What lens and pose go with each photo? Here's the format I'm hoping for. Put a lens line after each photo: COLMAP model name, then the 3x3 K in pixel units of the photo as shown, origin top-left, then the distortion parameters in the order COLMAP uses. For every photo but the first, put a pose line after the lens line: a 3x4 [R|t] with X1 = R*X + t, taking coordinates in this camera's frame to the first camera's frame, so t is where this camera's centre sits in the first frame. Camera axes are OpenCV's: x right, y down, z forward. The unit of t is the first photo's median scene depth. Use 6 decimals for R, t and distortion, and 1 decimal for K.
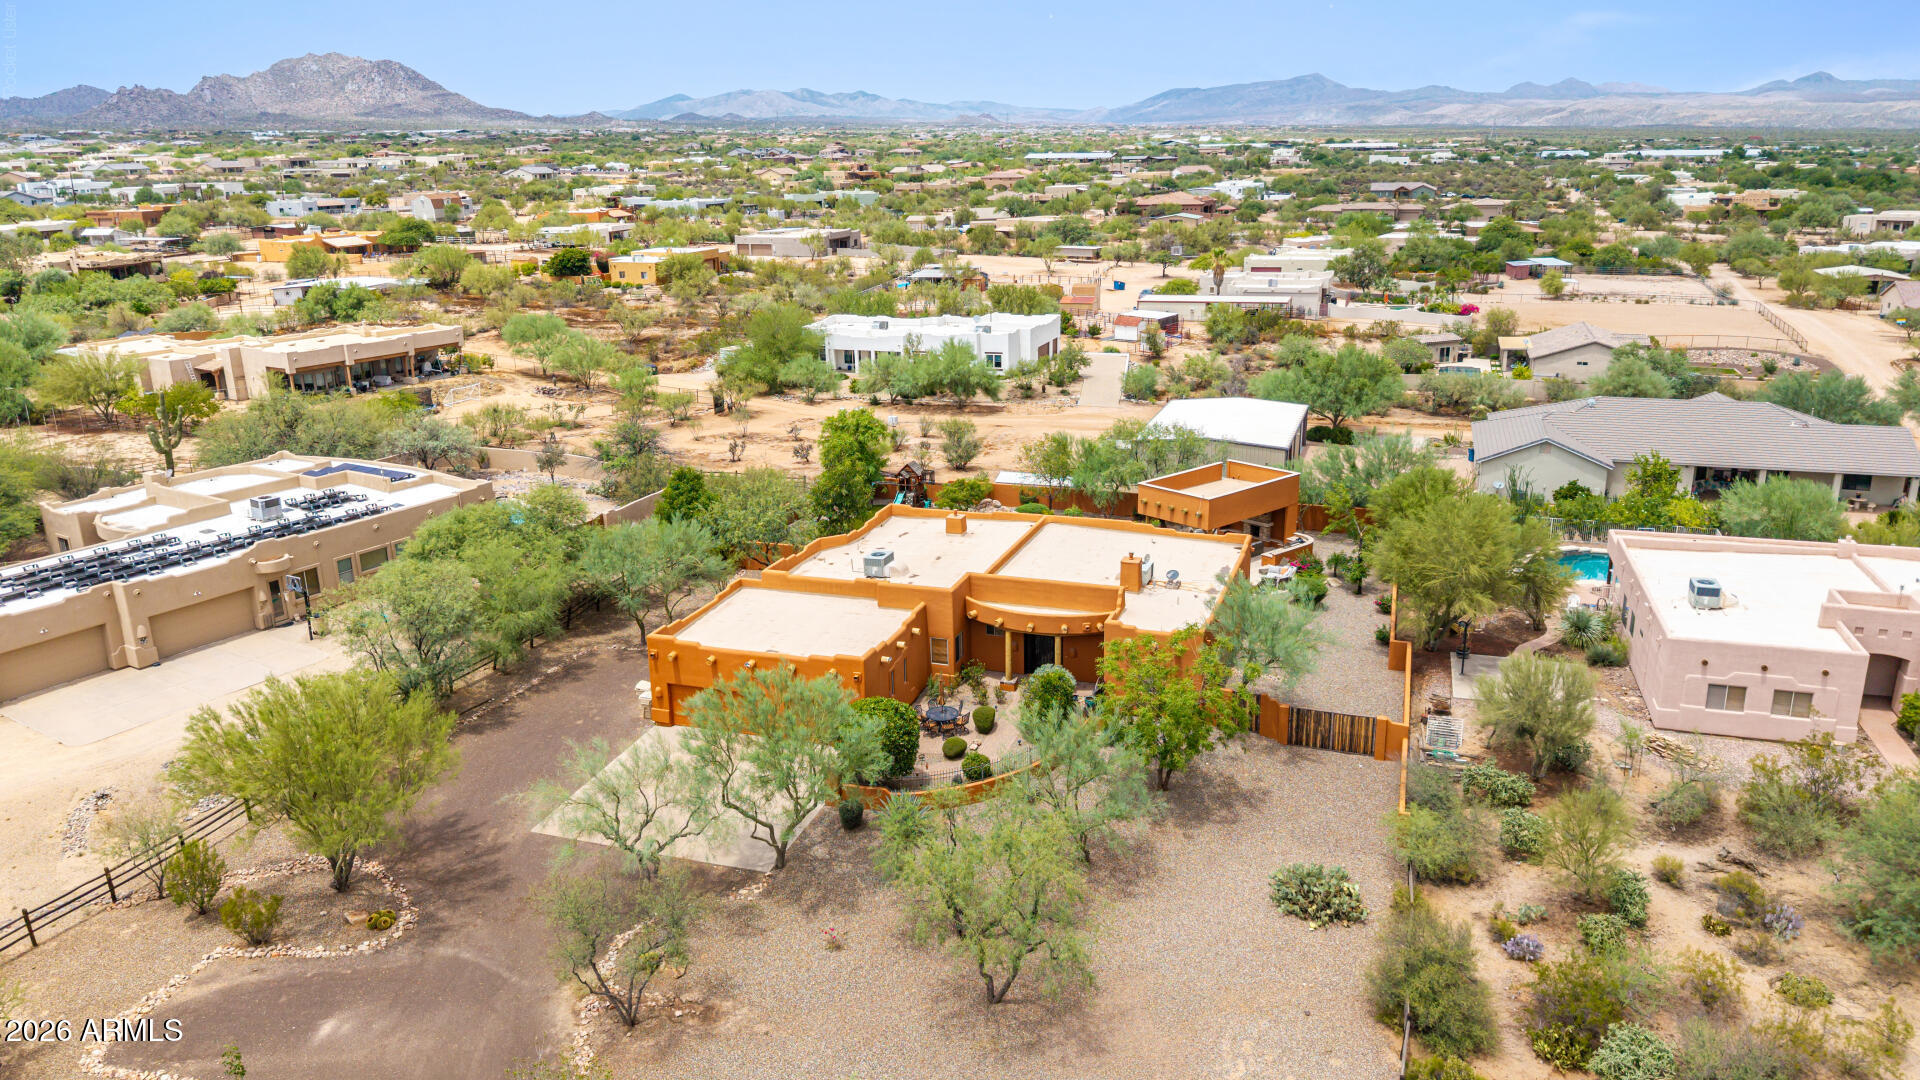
lens RADIAL K [[1331.7, 0, 960.0], [0, 1331.7, 540.0], [0, 0, 1]] dist [0.050631, -0.075178]
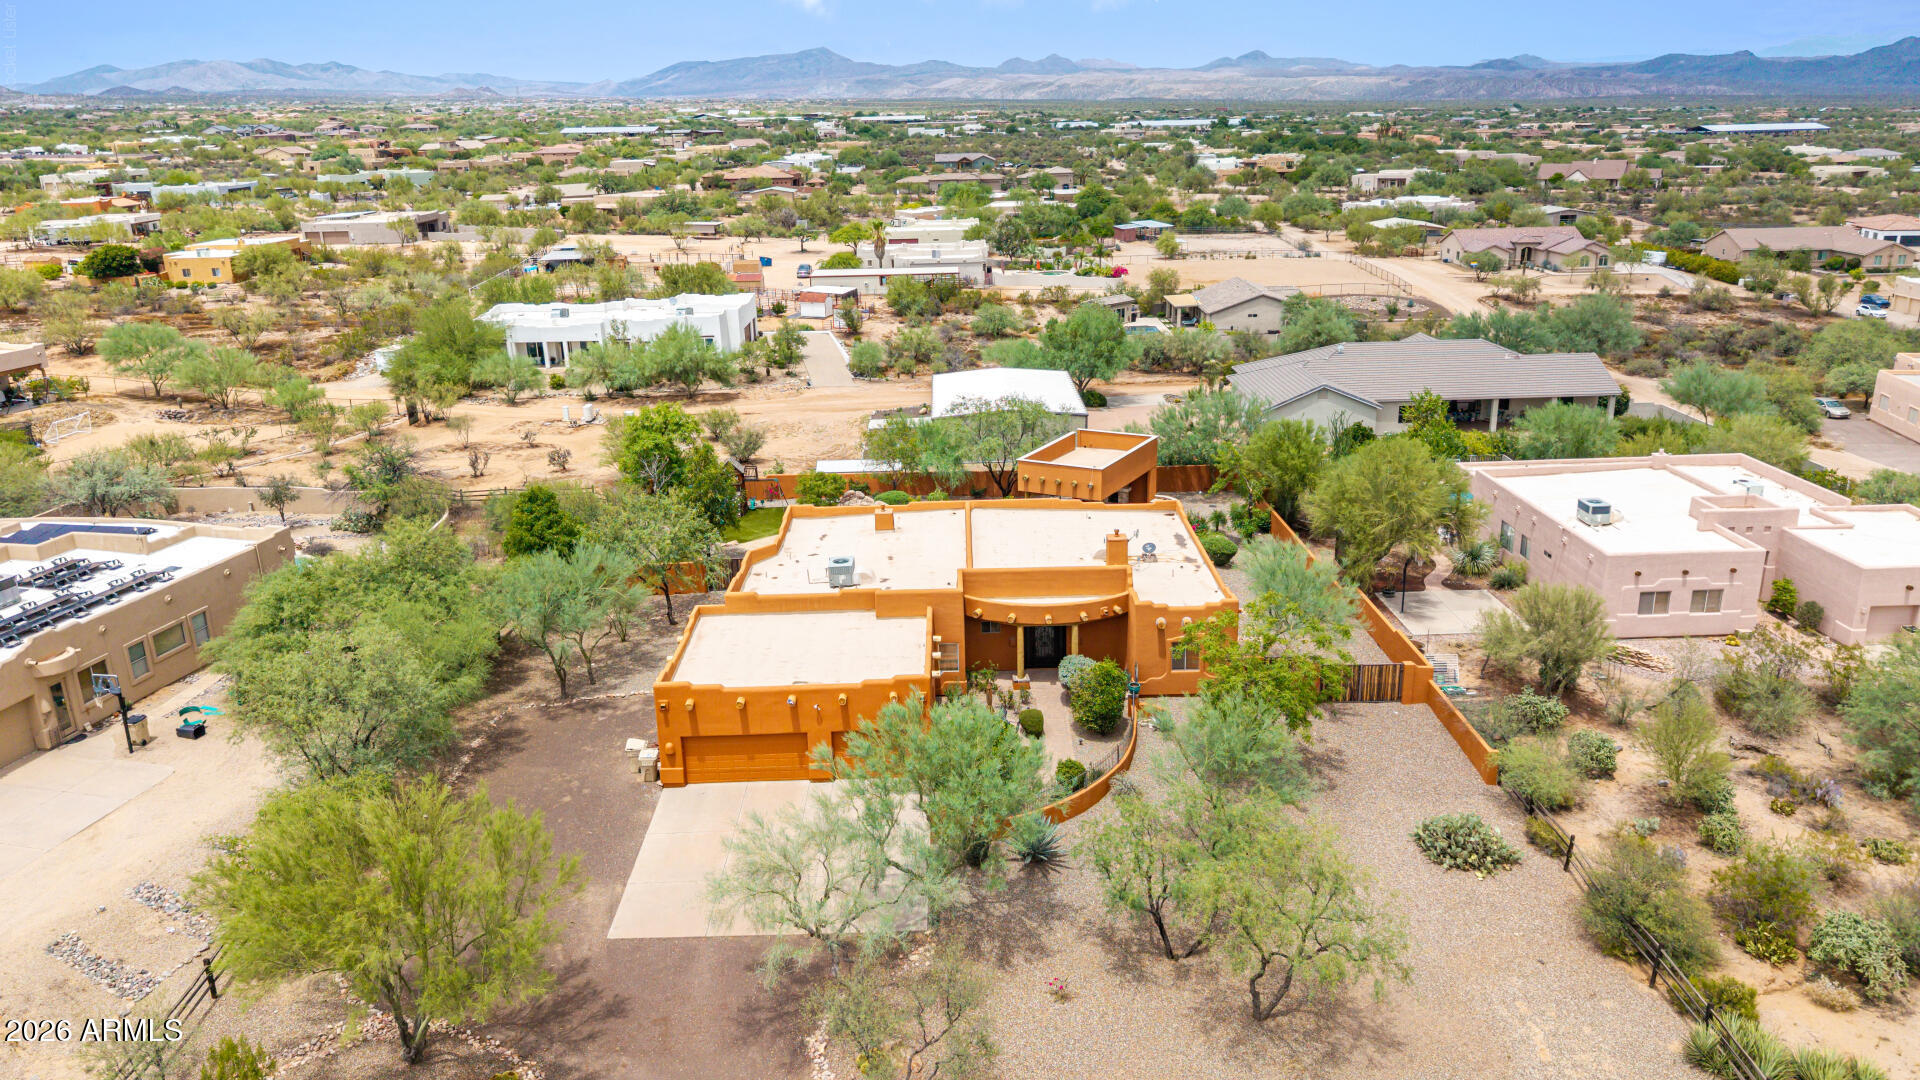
lens RADIAL K [[1348.3, 0, 960.0], [0, 1348.3, 540.0], [0, 0, 1]] dist [0.026930, -0.035895]
pose [[0.942346, -0.106941, 0.317092, -0.082213], [0.102219, 0.994262, 0.031542, -0.007200], [-0.318645, 0.002690, 0.947870, 0.032328]]
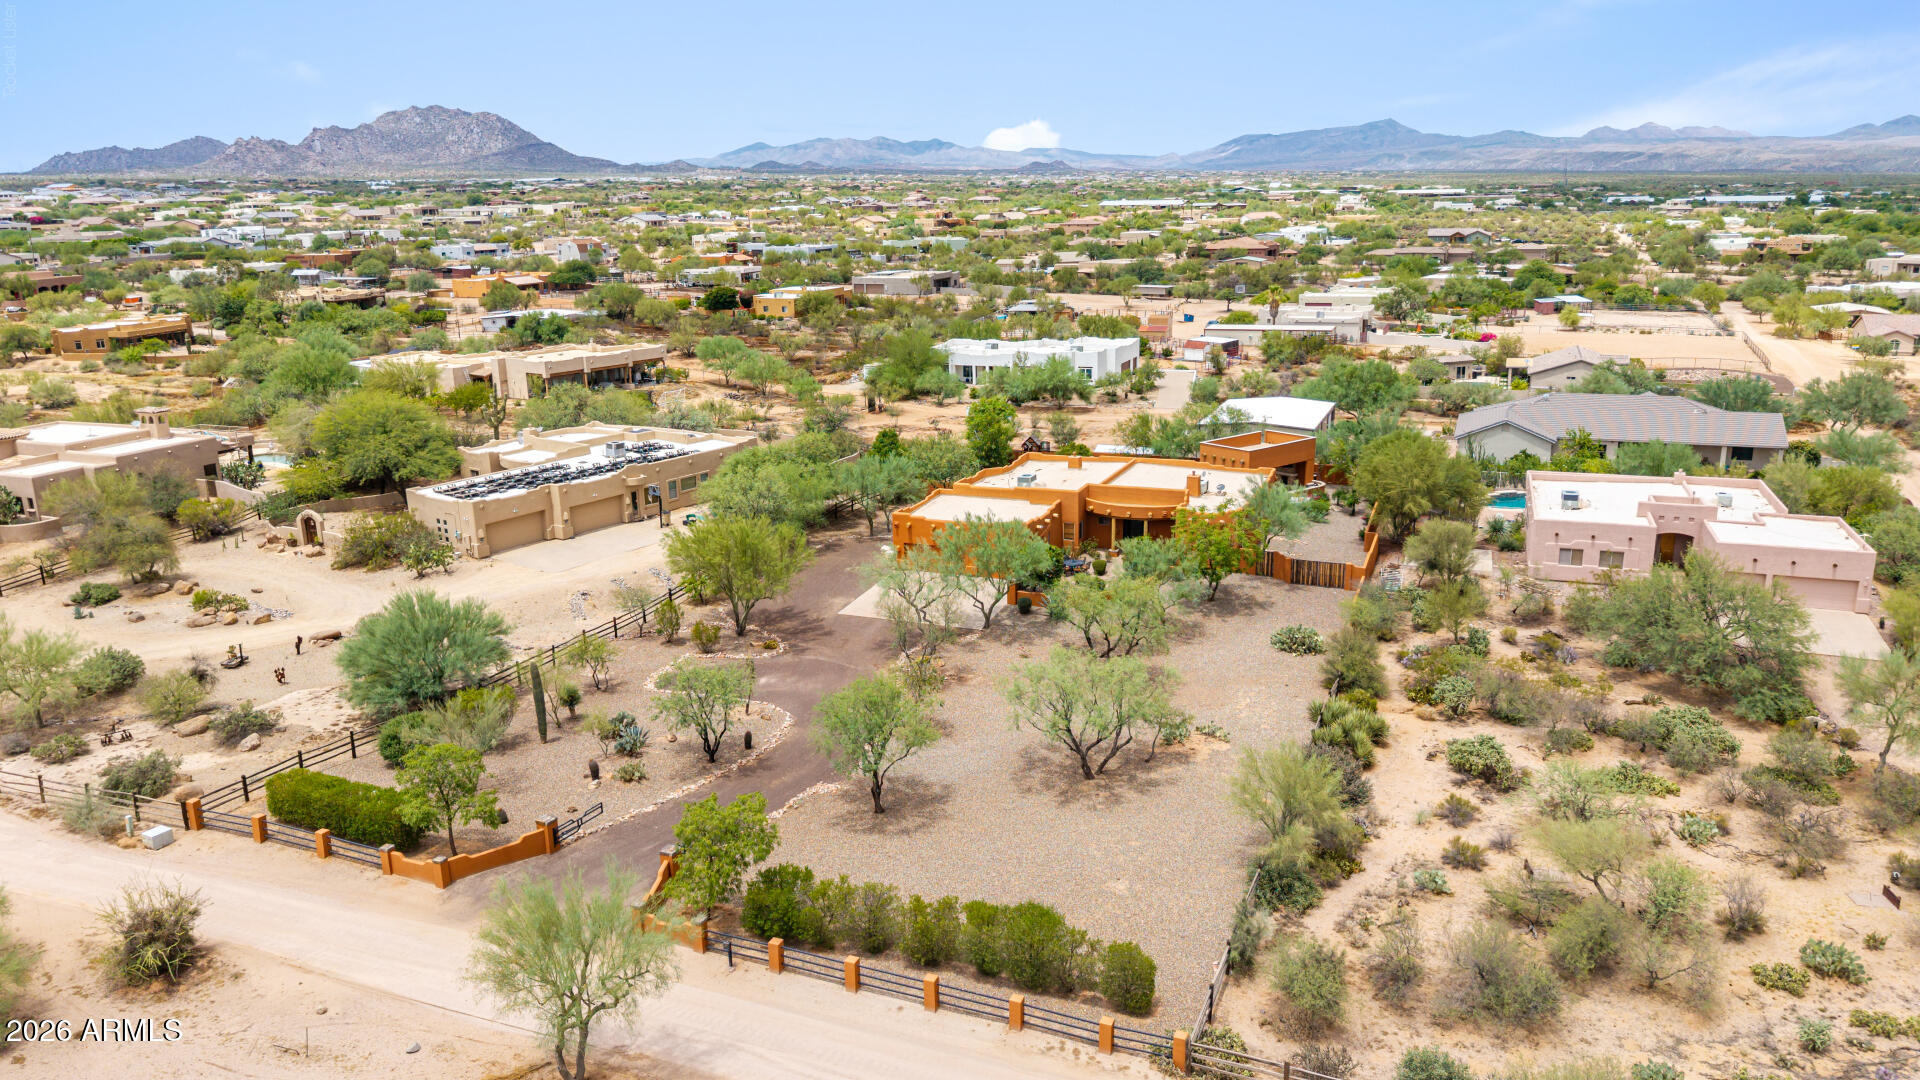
lens RADIAL K [[1321.3, 0, 960.0], [0, 1321.3, 540.0], [0, 0, 1]] dist [0.055552, -0.086690]
pose [[0.998605, 0.011086, -0.051616, -0.017942], [-0.012630, 0.999479, -0.029688, 0.039813], [0.051260, 0.030299, 0.998226, -0.157769]]
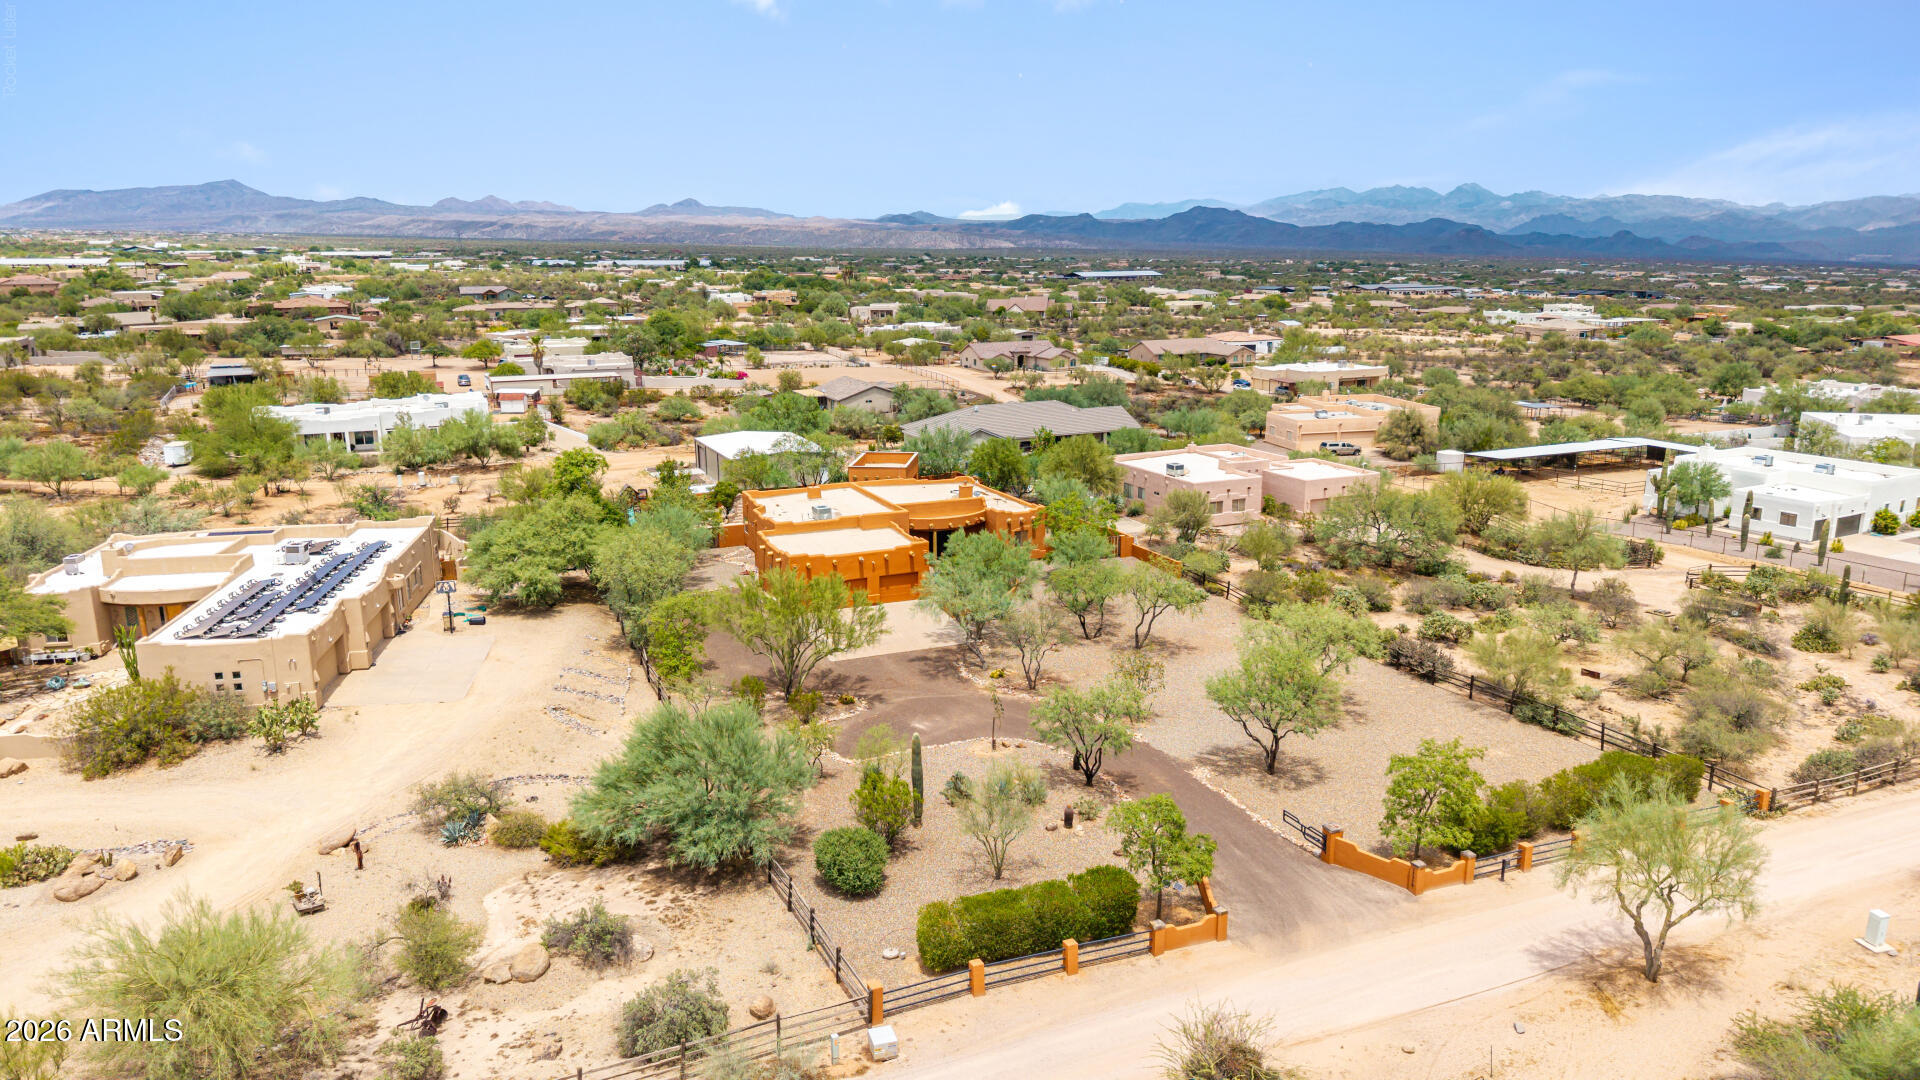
lens RADIAL K [[1272.4, 0, 960.0], [0, 1272.4, 540.0], [0, 0, 1]] dist [0.089379, -0.159613]
pose [[0.734301, -0.140173, 0.664194, -0.281197], [0.185142, 0.982708, 0.002709, 0.022617], [-0.653088, 0.120981, 0.747556, -0.063642]]
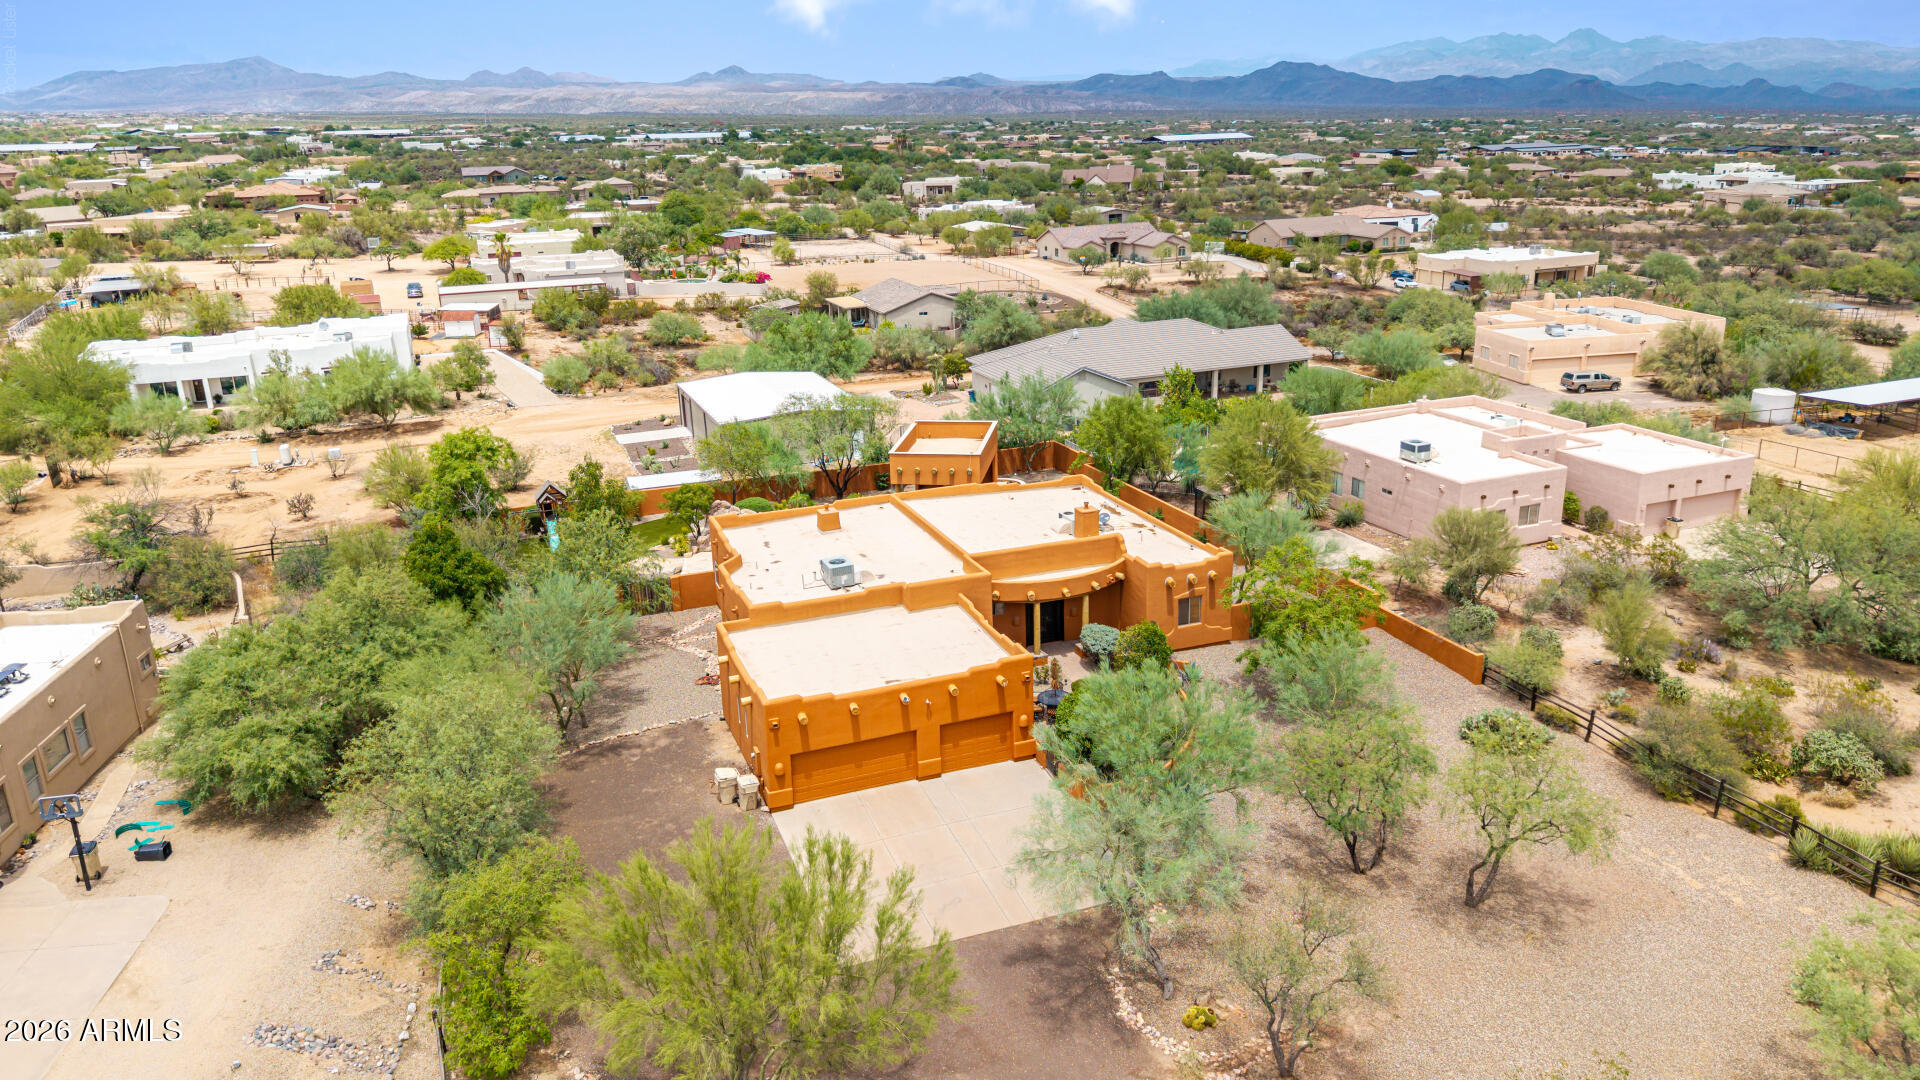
lens RADIAL K [[1340.9, 0, 960.0], [0, 1340.9, 540.0], [0, 0, 1]] dist [0.047219, -0.069150]
pose [[0.763839, -0.198554, 0.614106, -0.161882], [0.194532, 0.978080, 0.074272, -0.015906], [-0.615392, 0.062731, 0.785721, 0.077108]]
